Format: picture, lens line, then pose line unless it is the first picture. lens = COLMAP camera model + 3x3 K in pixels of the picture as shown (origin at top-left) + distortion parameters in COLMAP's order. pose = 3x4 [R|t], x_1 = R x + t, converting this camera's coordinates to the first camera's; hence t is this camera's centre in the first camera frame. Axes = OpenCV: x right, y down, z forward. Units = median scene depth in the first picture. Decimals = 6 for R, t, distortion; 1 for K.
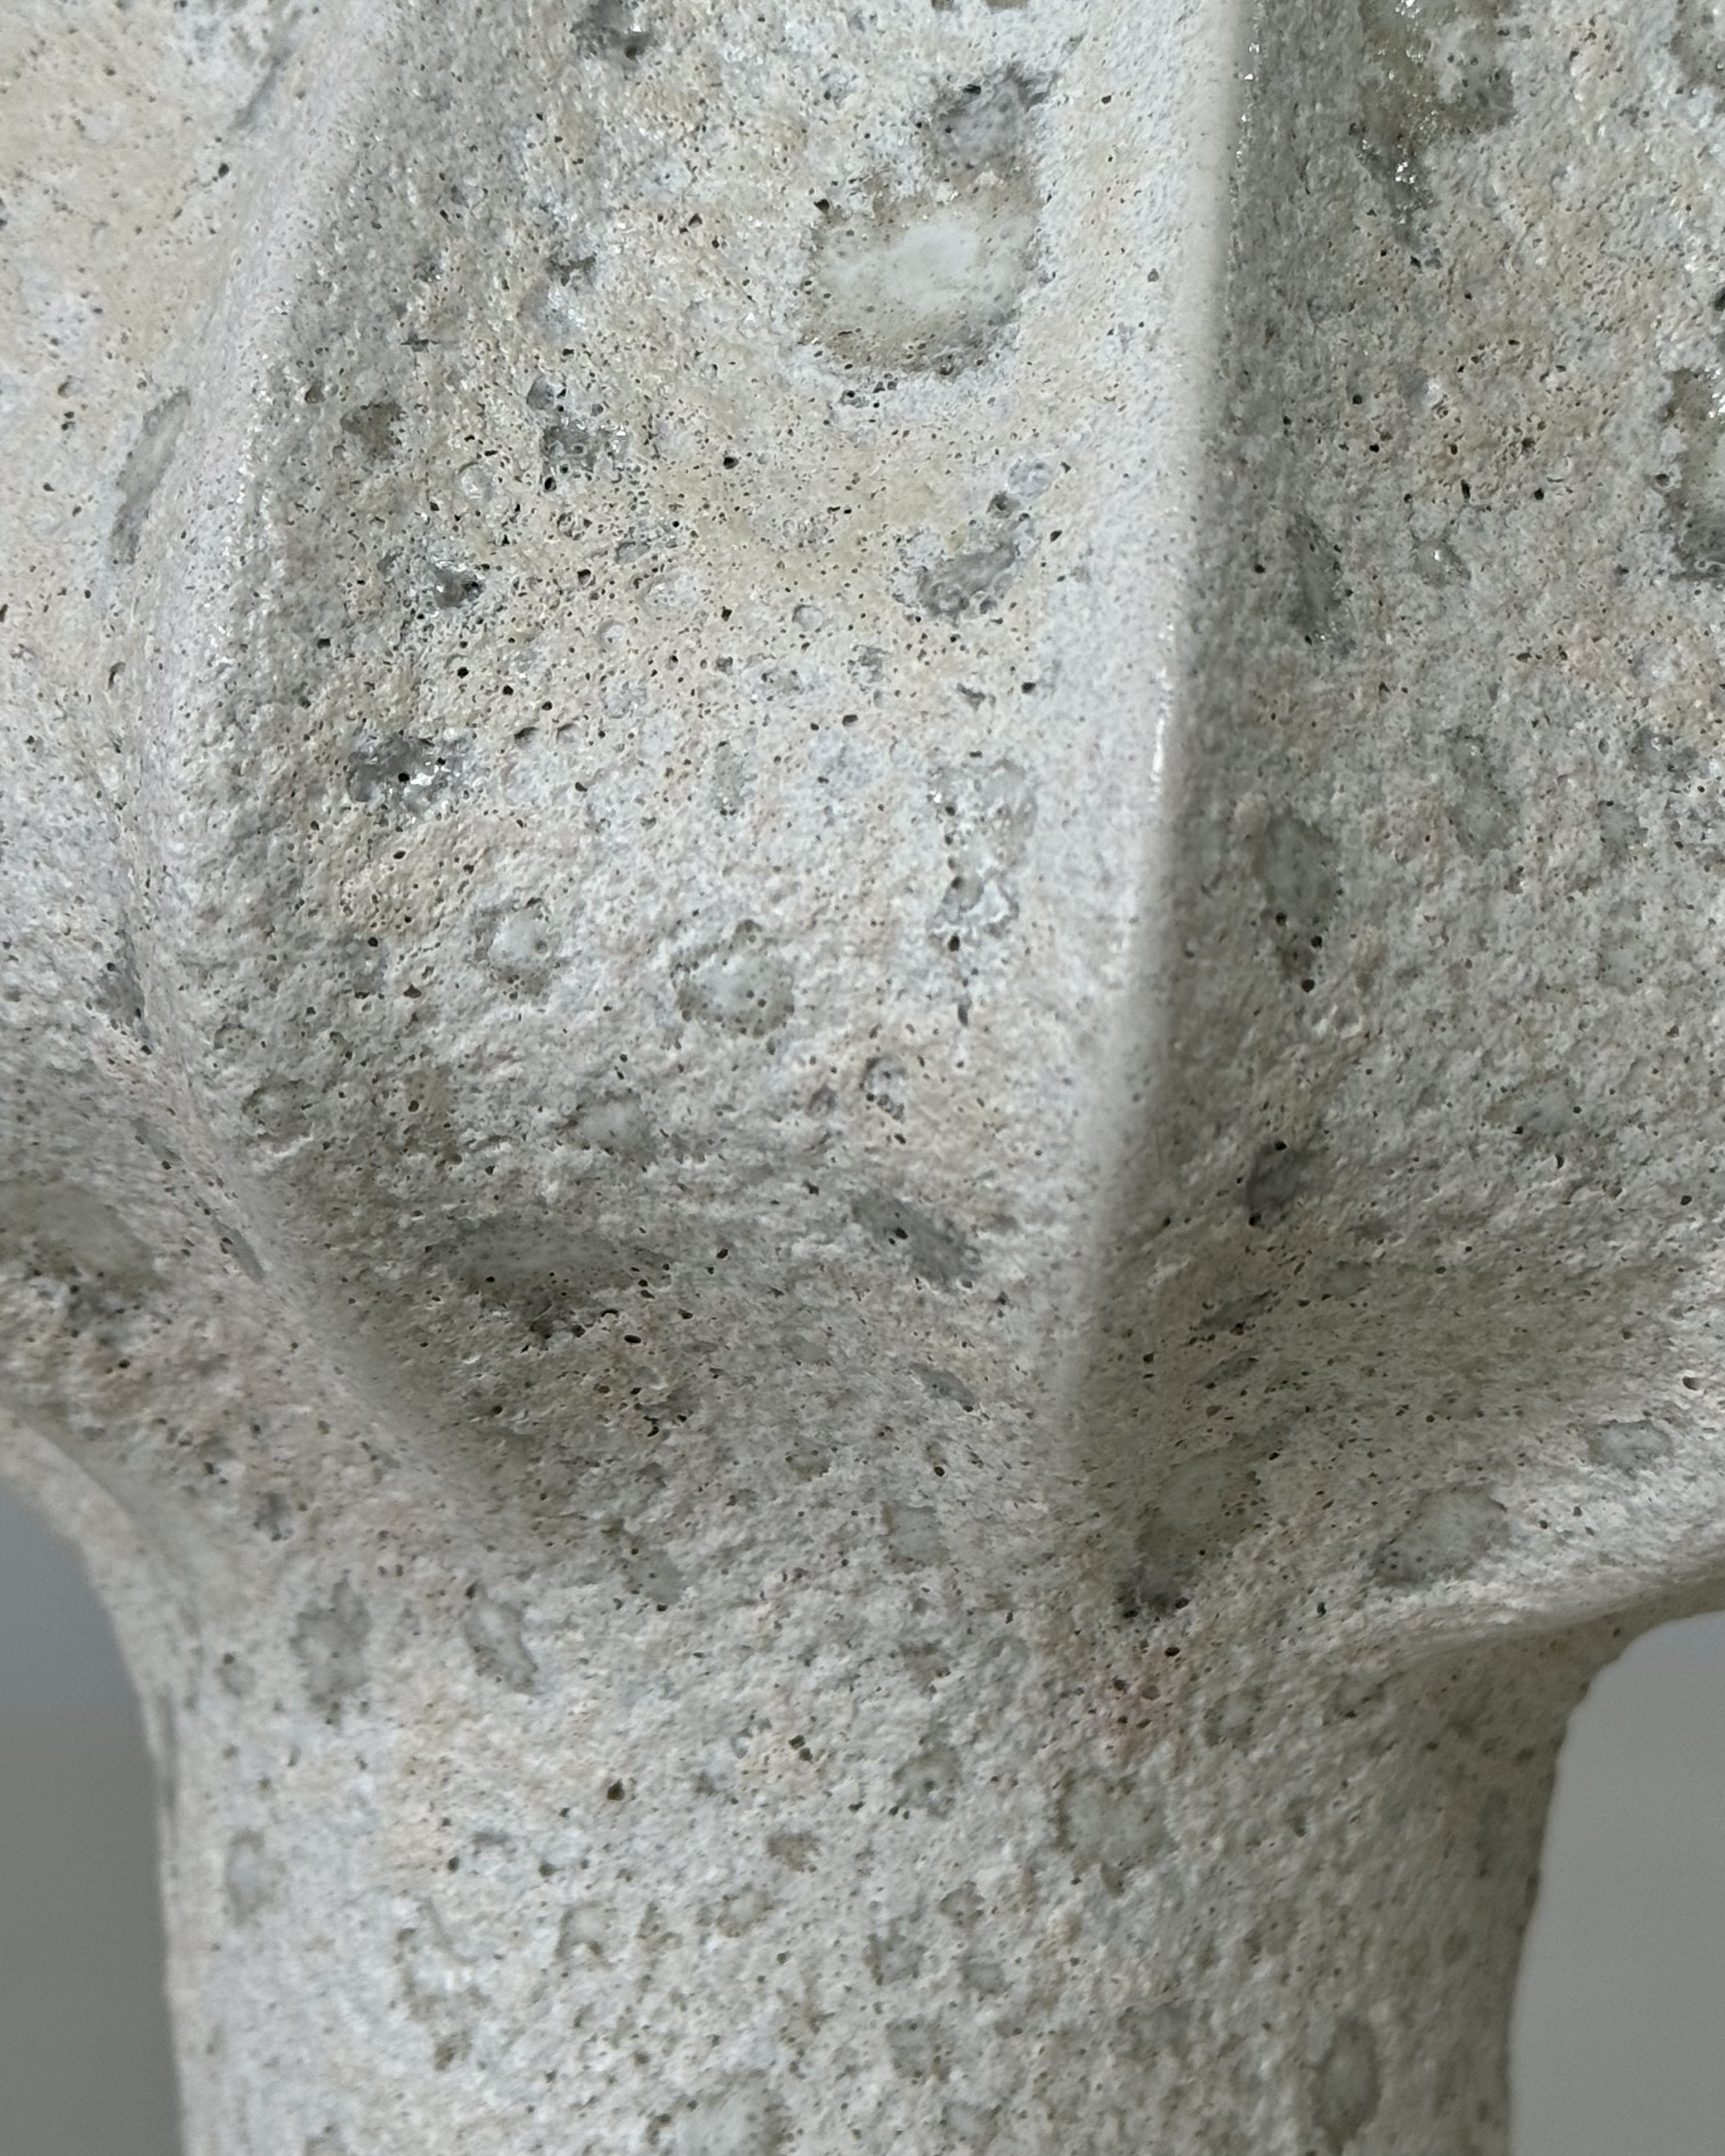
lens RADIAL K [[5351.1, 0, 863.5], [0, 5351.1, 1077.2], [0, 0, 1]] dist [0.013671, 0.000000]
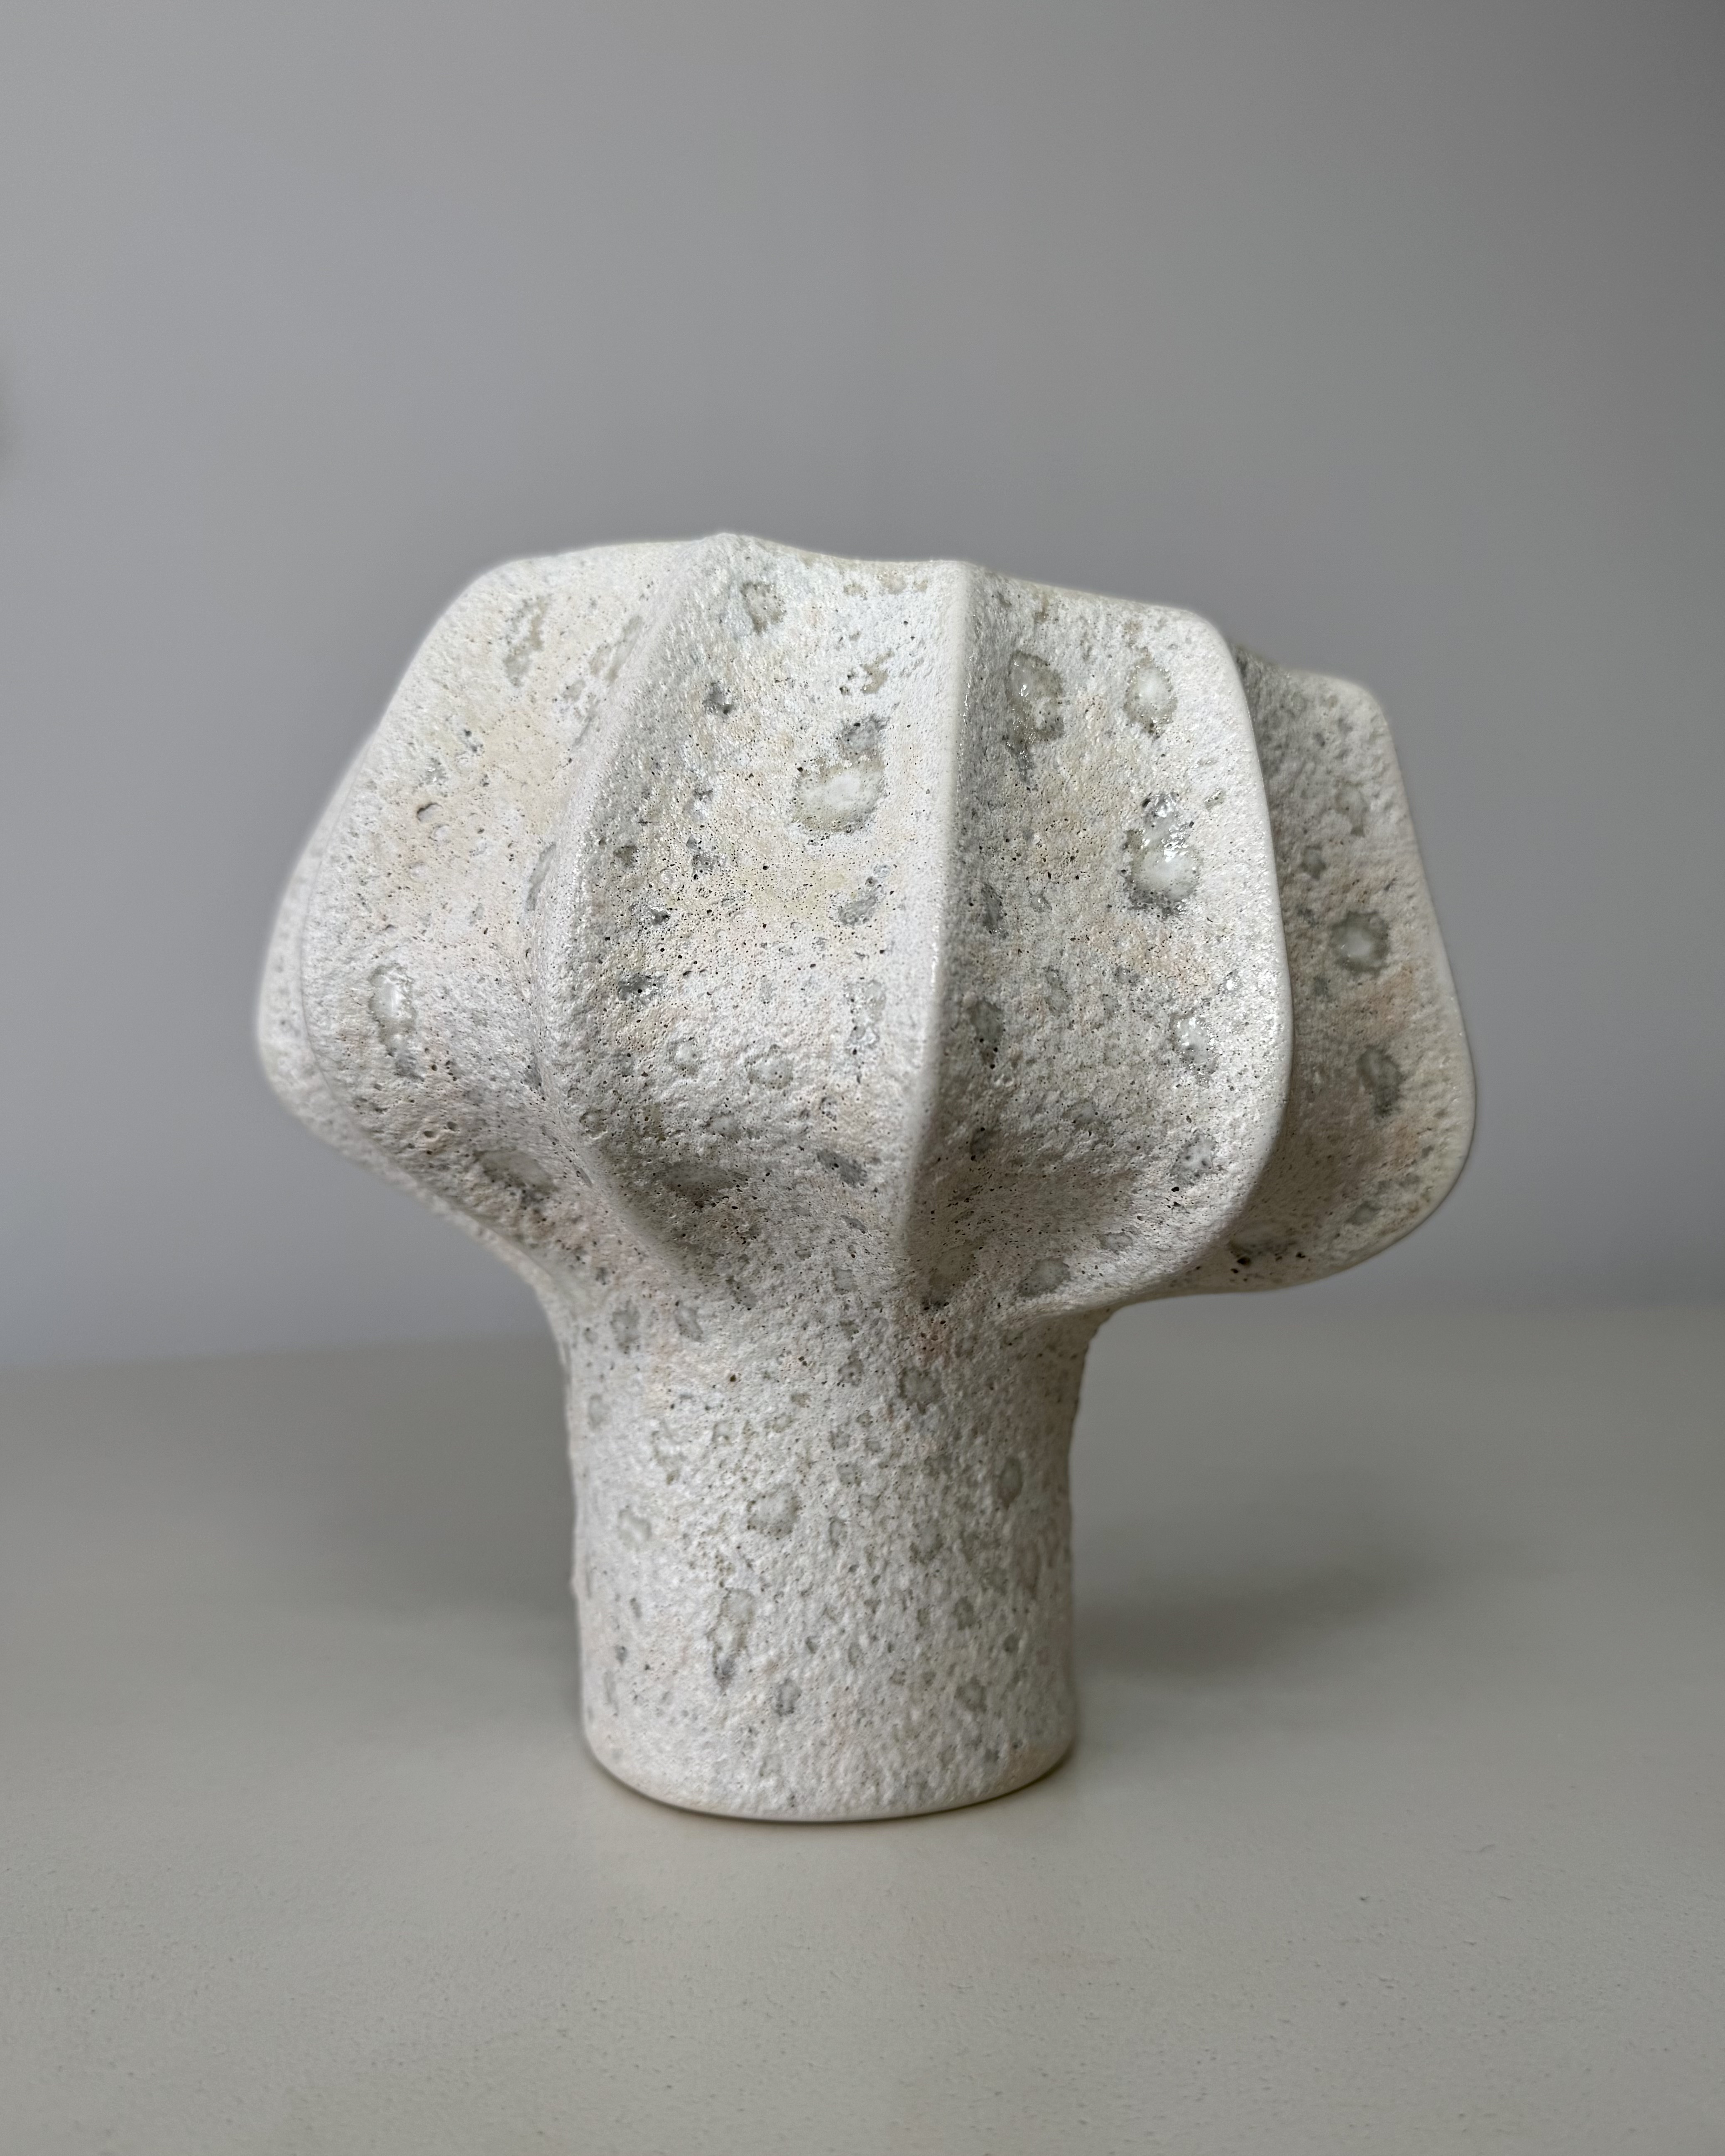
lens RADIAL K [[1698.7, 0, 859.3], [0, 1698.7, 1081.6], [0, 0, 1]] dist [-0.006323, -0.000772]
pose [[0.999779, -0.014943, 0.014759, 0.006584], [0.015240, 0.999679, -0.020218, 0.005540], [-0.014452, 0.020439, 0.999687, 0.177429]]
